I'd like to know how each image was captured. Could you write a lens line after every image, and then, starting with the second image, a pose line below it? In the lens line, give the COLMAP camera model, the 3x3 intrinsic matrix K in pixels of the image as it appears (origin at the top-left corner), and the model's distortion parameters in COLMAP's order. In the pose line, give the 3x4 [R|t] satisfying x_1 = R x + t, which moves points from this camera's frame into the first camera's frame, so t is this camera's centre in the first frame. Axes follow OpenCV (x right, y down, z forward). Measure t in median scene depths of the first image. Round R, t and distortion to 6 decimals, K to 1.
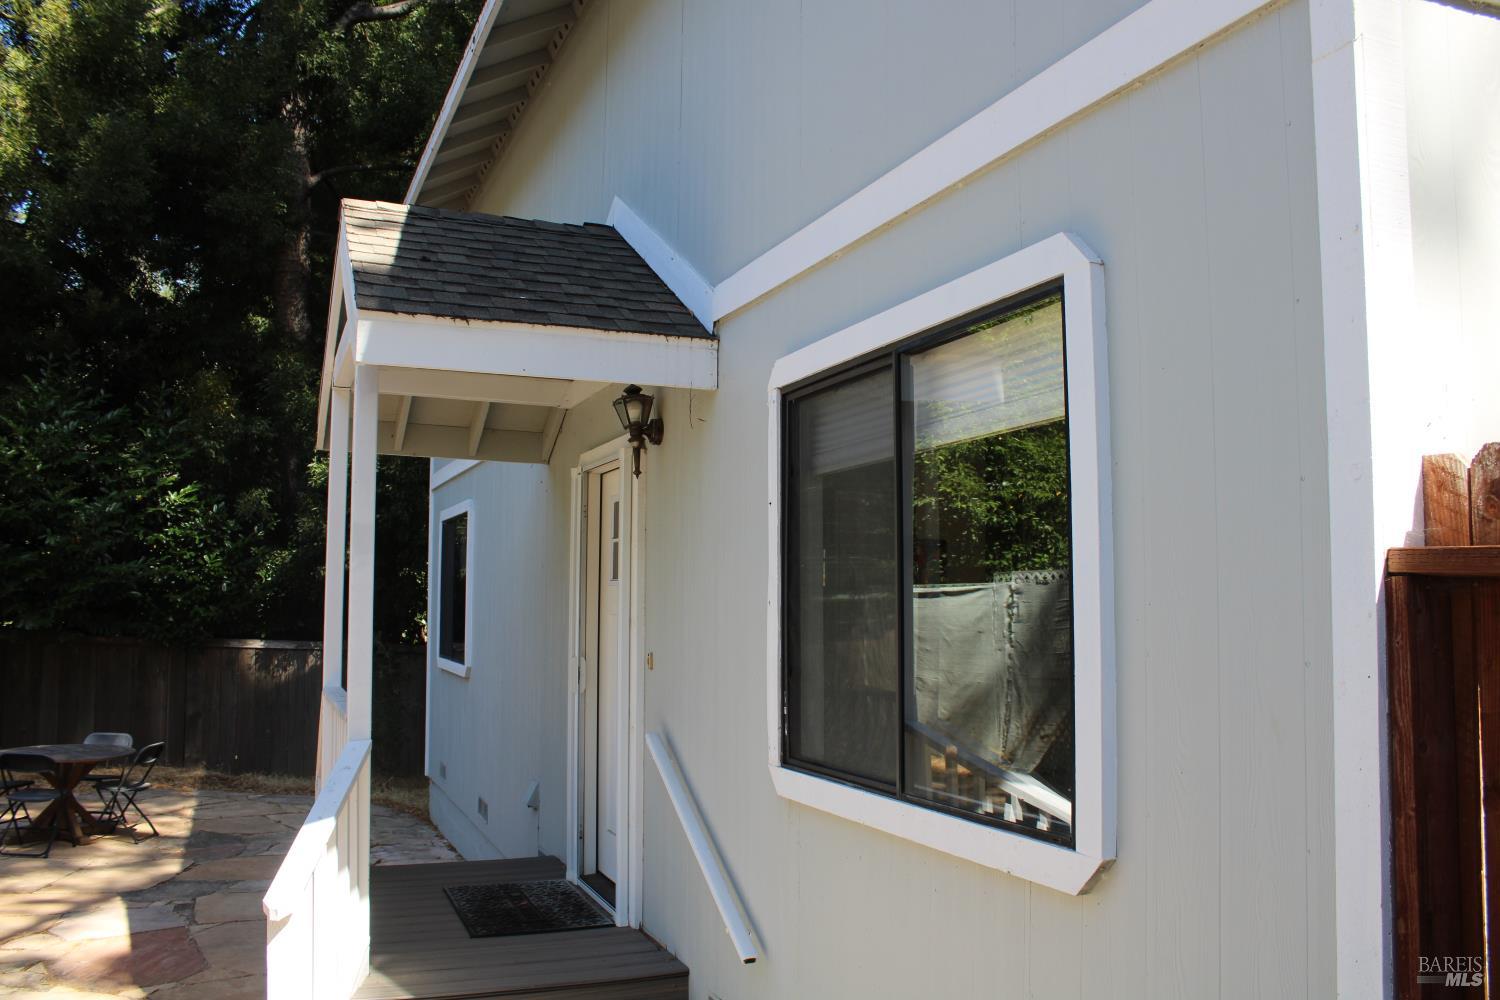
lens RADIAL K [[1238.4, 0, 750.0], [0, 1238.4, 500.0], [0, 0, 1]] dist [-0.182160, 0.165504]
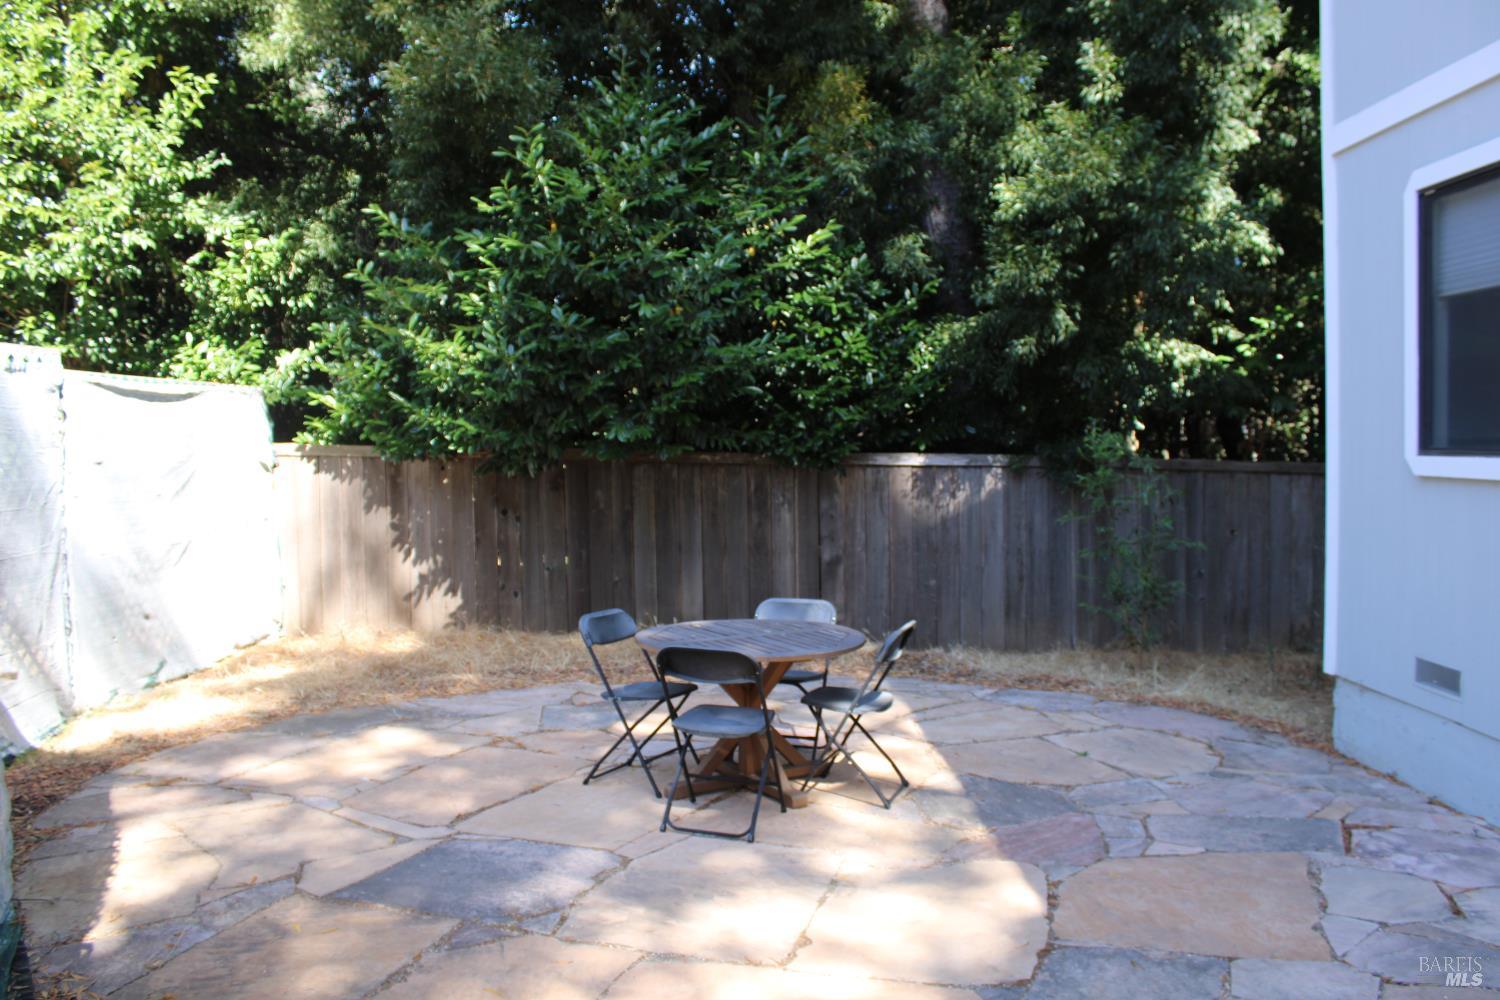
lens RADIAL K [[1238.4, 0, 750.0], [0, 1238.4, 500.0], [0, 0, 1]] dist [-0.182160, 0.165504]
pose [[0.928908, -0.002013, -0.370306, -0.248160], [0.051522, 0.990962, 0.123857, 0.052564], [0.366710, -0.134130, 0.920616, 0.322404]]
